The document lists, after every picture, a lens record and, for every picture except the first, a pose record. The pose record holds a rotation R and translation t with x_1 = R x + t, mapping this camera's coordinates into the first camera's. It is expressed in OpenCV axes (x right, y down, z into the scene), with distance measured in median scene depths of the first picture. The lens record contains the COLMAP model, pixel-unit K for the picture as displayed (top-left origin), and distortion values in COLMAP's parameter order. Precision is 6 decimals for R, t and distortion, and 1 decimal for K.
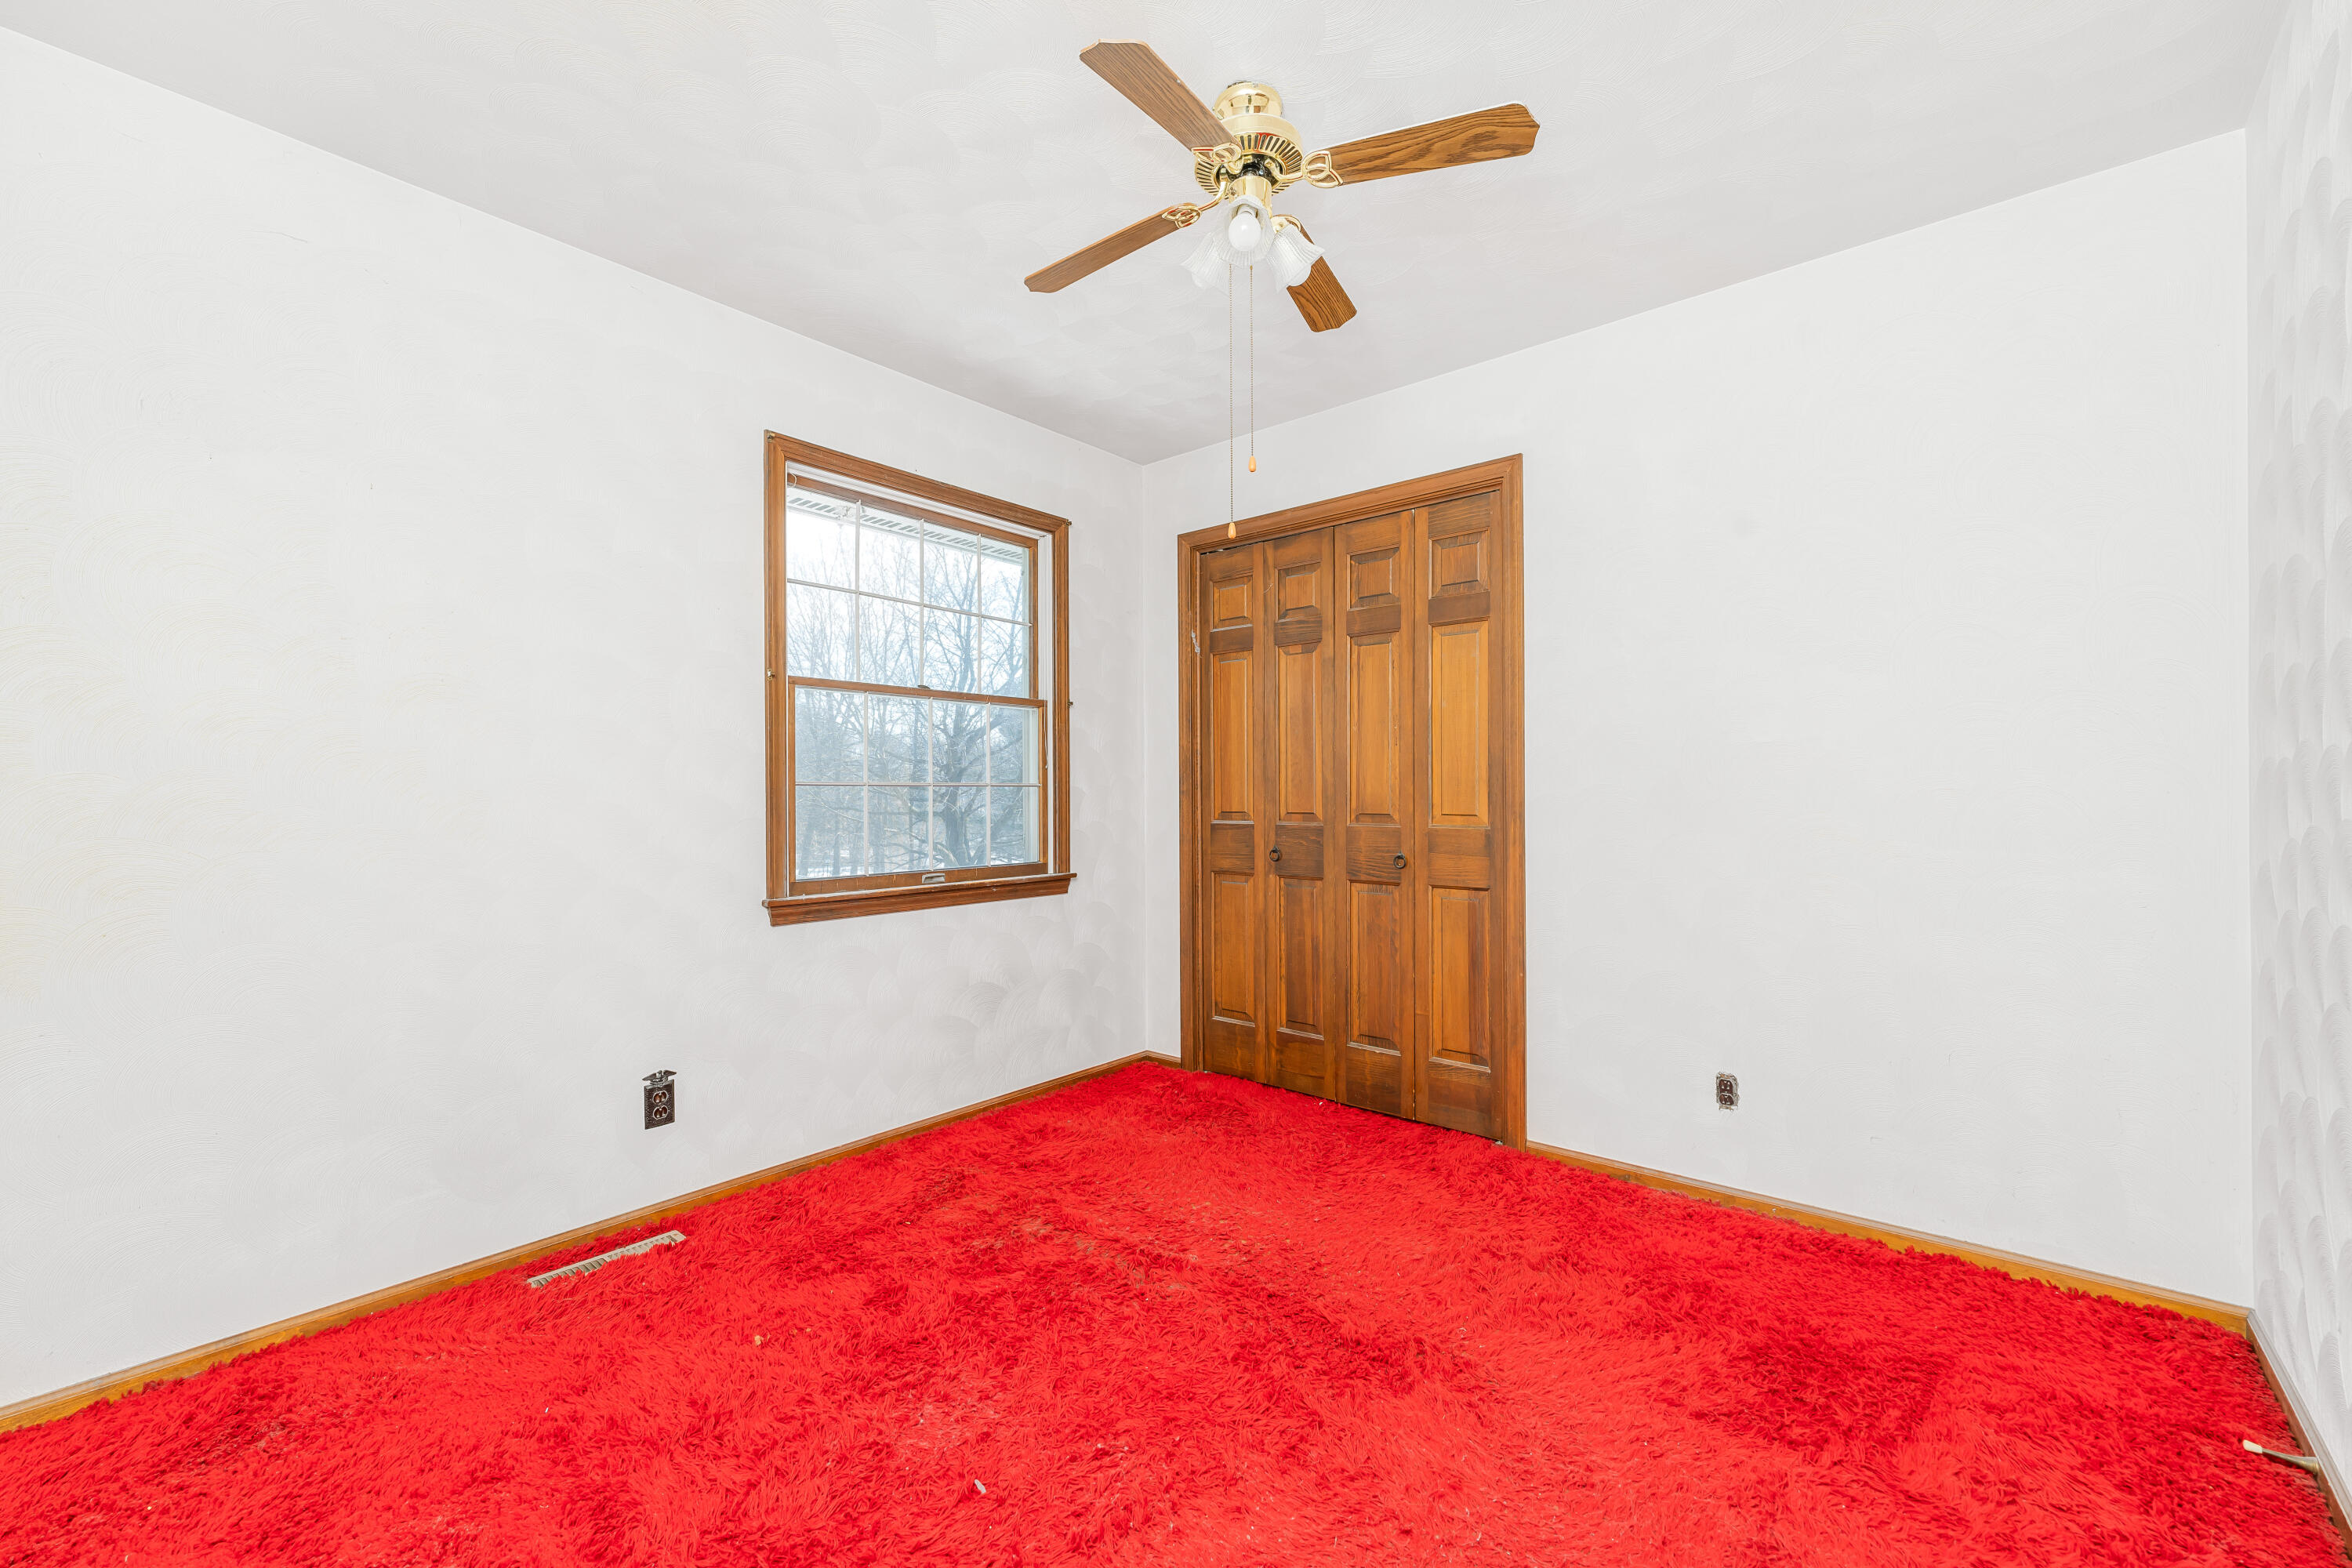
lens RADIAL K [[933.2, 0, 1185.4], [0, 933.2, 791.9], [0, 0, 1]] dist [0.002740, 0.000242]
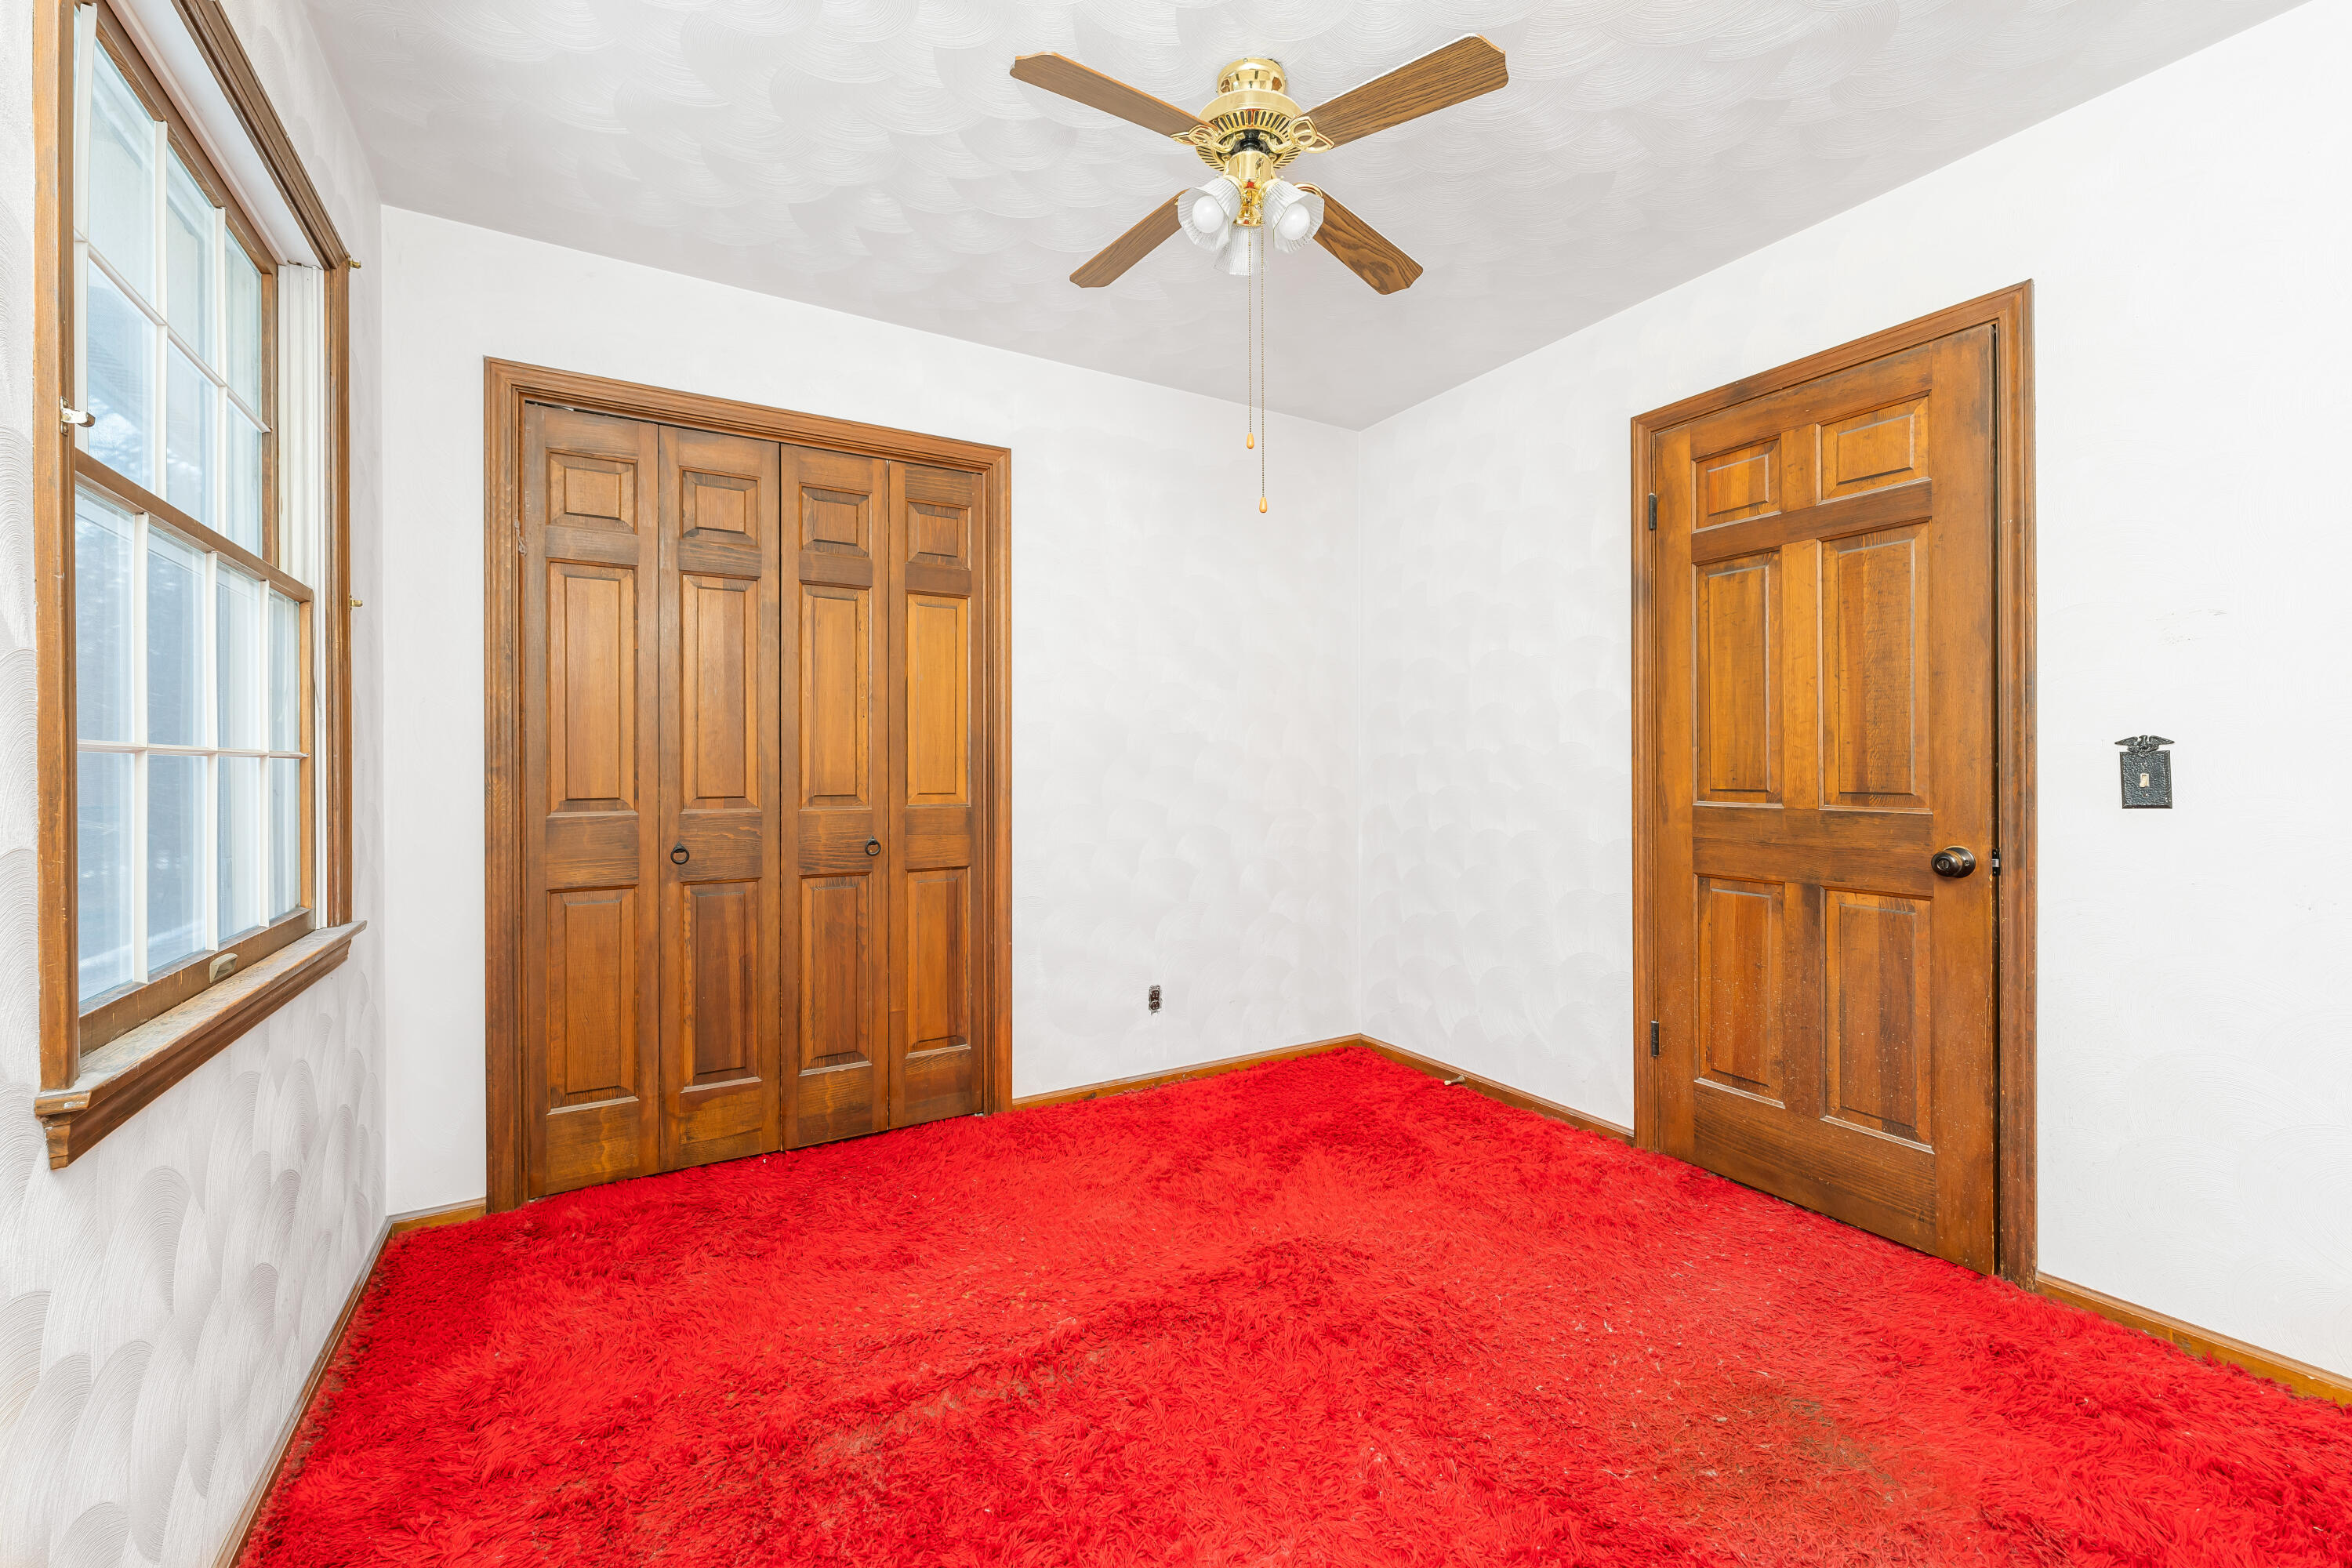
lens RADIAL K [[933.2, 0, 1178.8], [0, 933.2, 767.3], [0, 0, 1]] dist [0.002740, 0.000242]
pose [[0.349299, 0.002585, 0.937008, -0.505924], [-0.000185, 0.999996, -0.002690, -0.000052], [-0.937011, 0.000767, 0.349298, 0.411294]]
